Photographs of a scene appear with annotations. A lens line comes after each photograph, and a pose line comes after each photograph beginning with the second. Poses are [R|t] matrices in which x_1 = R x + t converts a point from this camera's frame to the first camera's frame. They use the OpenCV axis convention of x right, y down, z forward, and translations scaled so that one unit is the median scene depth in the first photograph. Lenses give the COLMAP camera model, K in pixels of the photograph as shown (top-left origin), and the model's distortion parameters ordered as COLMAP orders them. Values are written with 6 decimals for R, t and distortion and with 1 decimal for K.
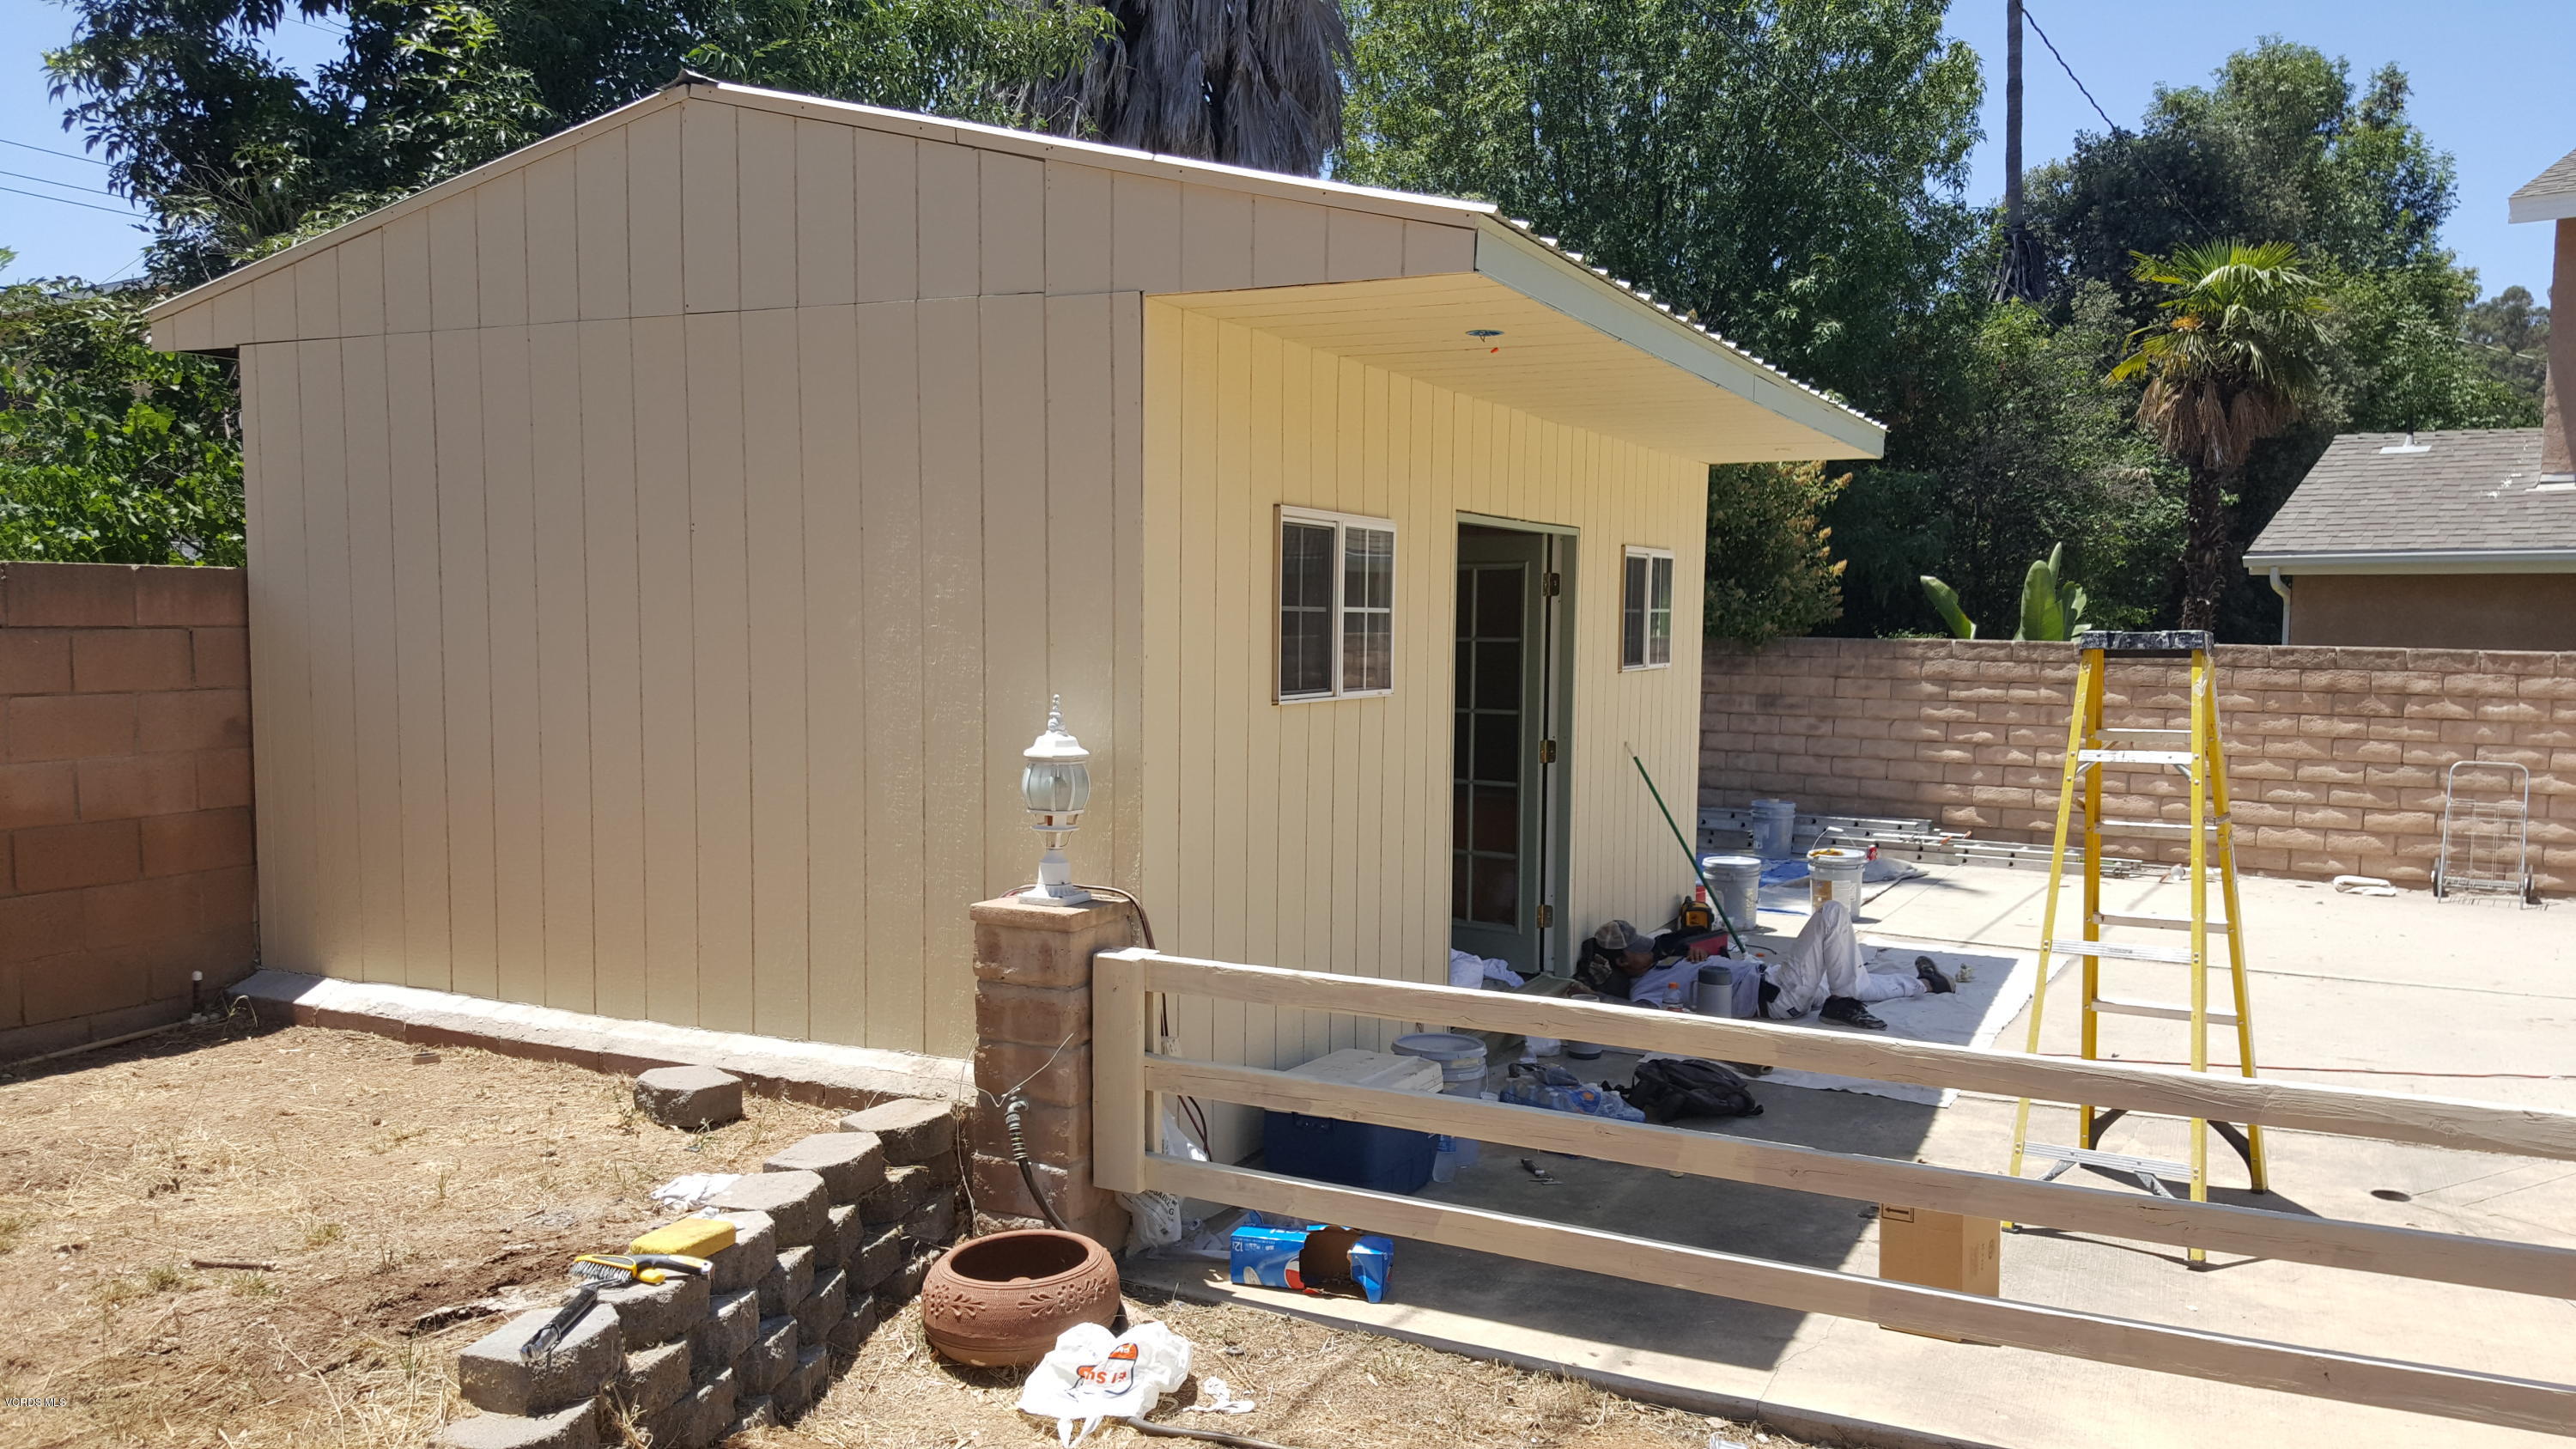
lens RADIAL K [[1856.6, 0, 1289.1], [0, 1856.6, 731.6], [0, 0, 1]] dist [0.079989, -0.103564]
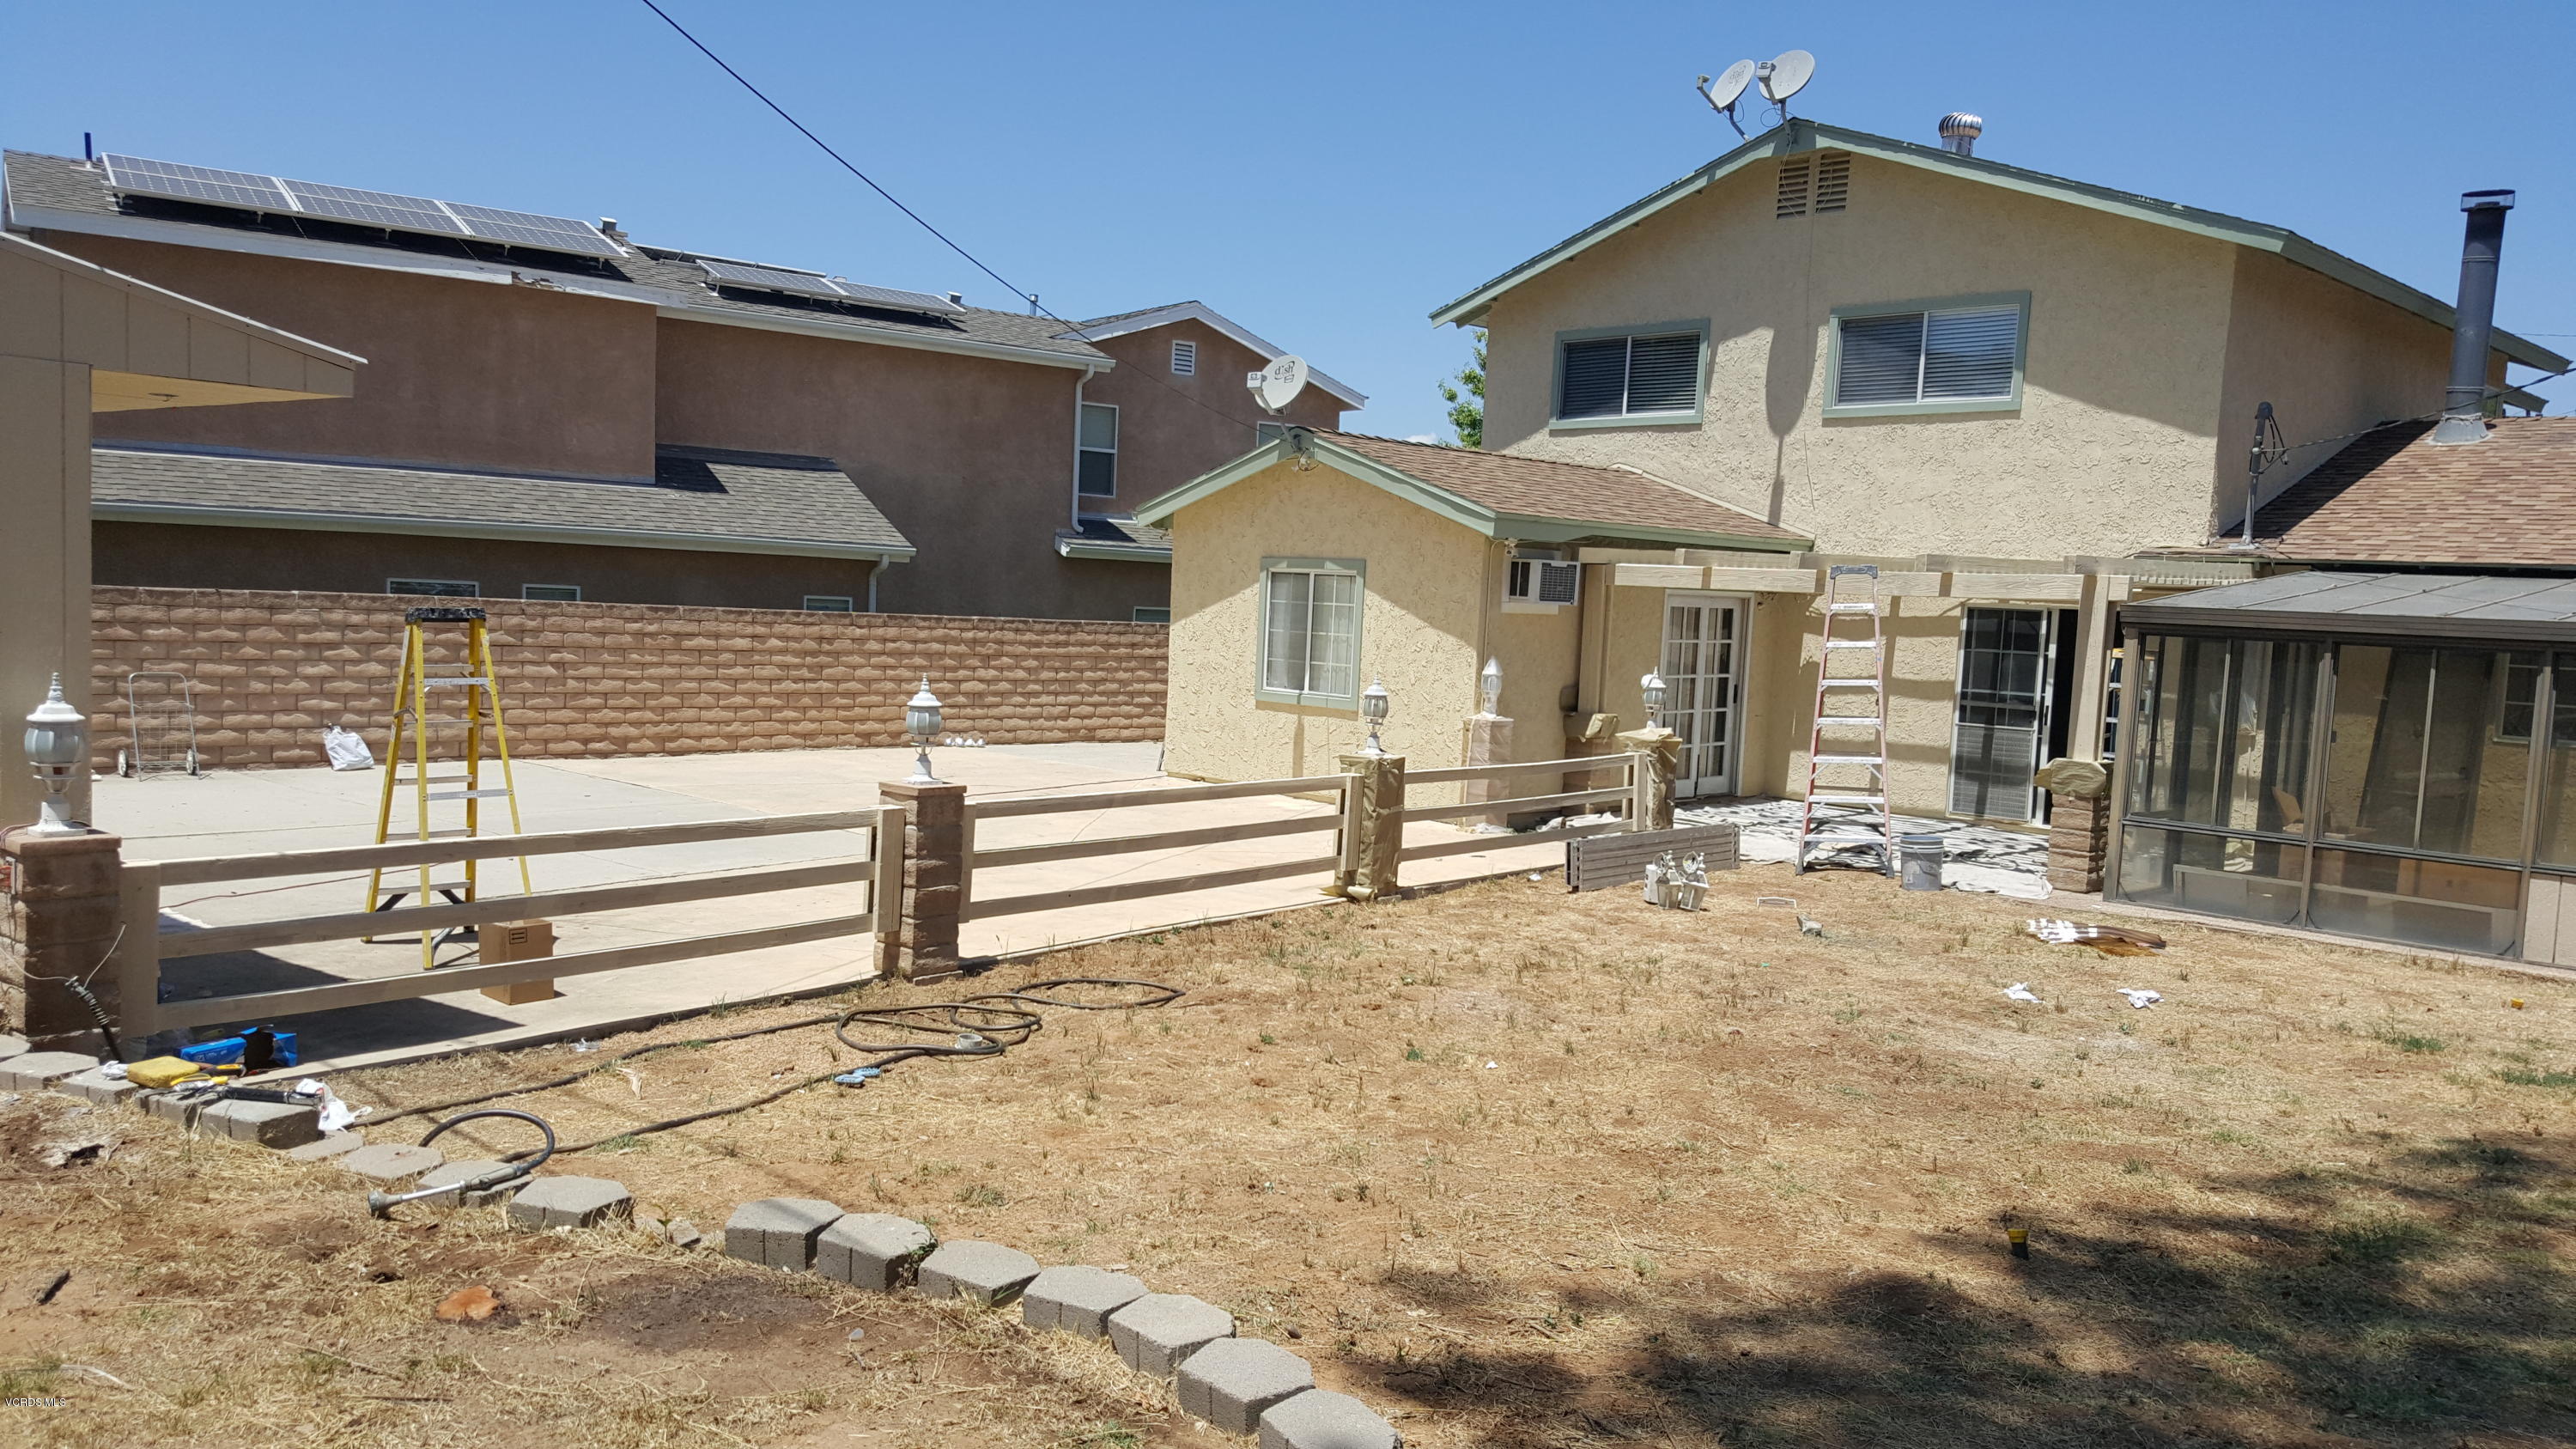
lens RADIAL K [[1856.6, 0, 1268.1], [0, 1856.6, 746.4], [0, 0, 1]] dist [0.079989, -0.103564]
pose [[0.200784, -0.080059, 0.976359, -0.502131], [0.016173, 0.996790, 0.078409, -0.023017], [-0.979502, 0.000047, 0.201434, -0.028875]]
